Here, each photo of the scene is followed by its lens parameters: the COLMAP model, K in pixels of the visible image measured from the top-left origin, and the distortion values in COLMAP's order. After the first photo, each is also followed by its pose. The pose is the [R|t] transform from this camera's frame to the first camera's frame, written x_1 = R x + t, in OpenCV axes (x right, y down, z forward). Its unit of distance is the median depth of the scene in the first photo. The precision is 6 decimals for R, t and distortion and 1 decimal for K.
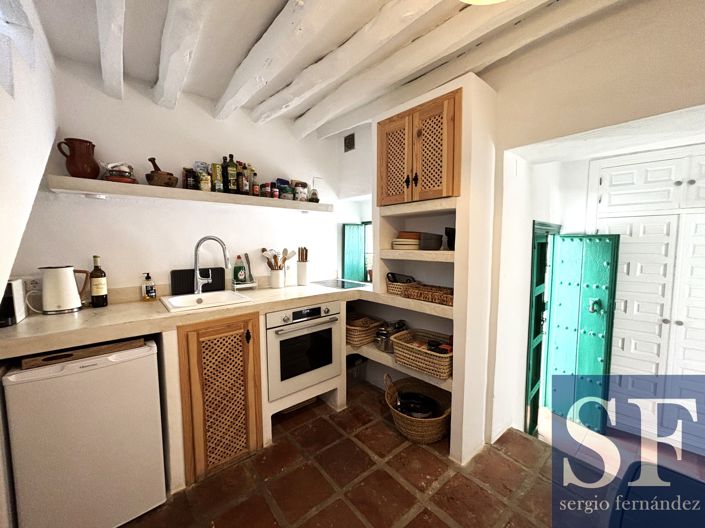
lens RADIAL K [[280.7, 0, 357.0], [0, 280.7, 263.7], [0, 0, 1]] dist [-0.000680, -0.000722]
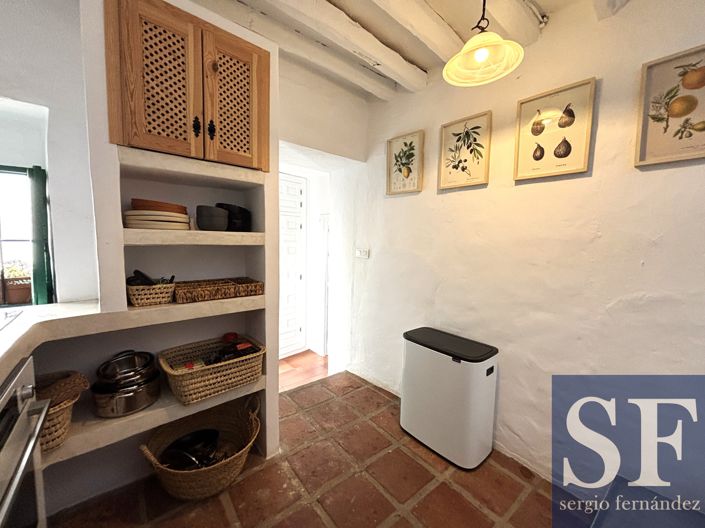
lens RADIAL K [[280.7, 0, 354.2], [0, 280.7, 261.3], [0, 0, 1]] dist [-0.000680, -0.000722]
pose [[0.022884, -0.077484, 0.996731, -0.437136], [0.052473, 0.995711, 0.076200, -0.004945], [-0.998360, 0.050558, 0.026852, 0.548003]]
